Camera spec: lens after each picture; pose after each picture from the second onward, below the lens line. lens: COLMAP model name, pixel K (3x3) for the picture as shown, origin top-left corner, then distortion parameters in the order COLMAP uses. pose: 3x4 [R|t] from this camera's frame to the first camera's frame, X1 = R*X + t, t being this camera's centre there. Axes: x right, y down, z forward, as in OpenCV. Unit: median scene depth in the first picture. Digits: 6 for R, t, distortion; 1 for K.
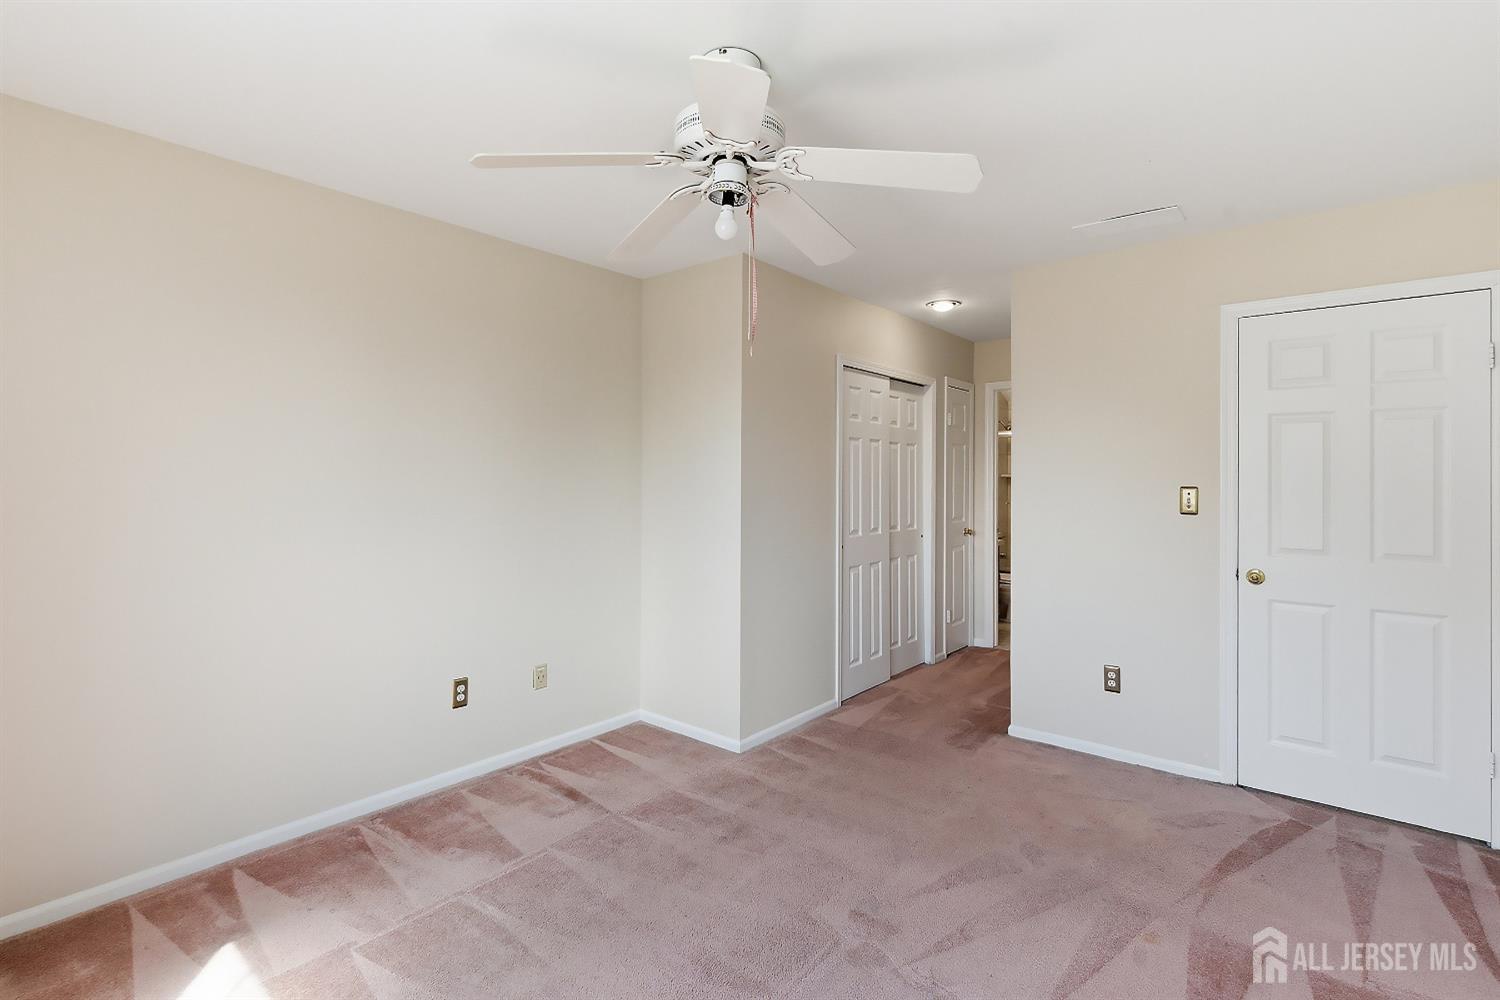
lens RADIAL K [[702.9, 0, 745.5], [0, 702.9, 486.6], [0, 0, 1]] dist [-0.000106, -0.000046]
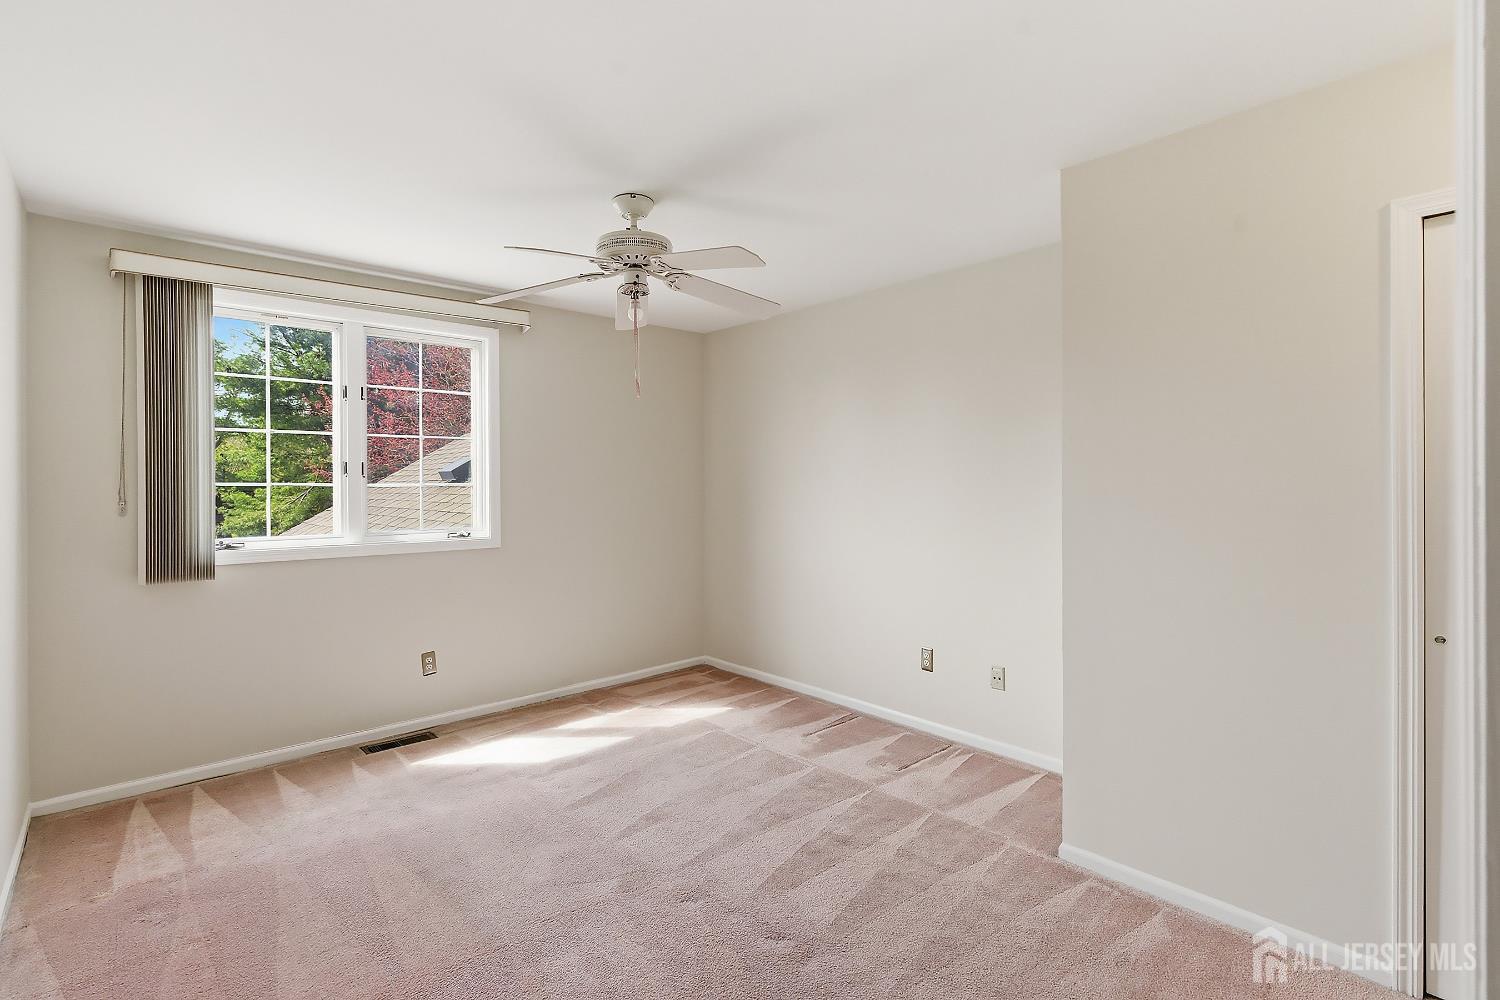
lens RADIAL K [[702.9, 0, 745.5], [0, 702.9, 486.6], [0, 0, 1]] dist [-0.000106, -0.000046]
pose [[-0.138403, 0.006775, -0.990353, 0.970612], [-0.012030, 0.999891, 0.008522, -0.009014], [0.990303, 0.013093, -0.138306, 0.995047]]
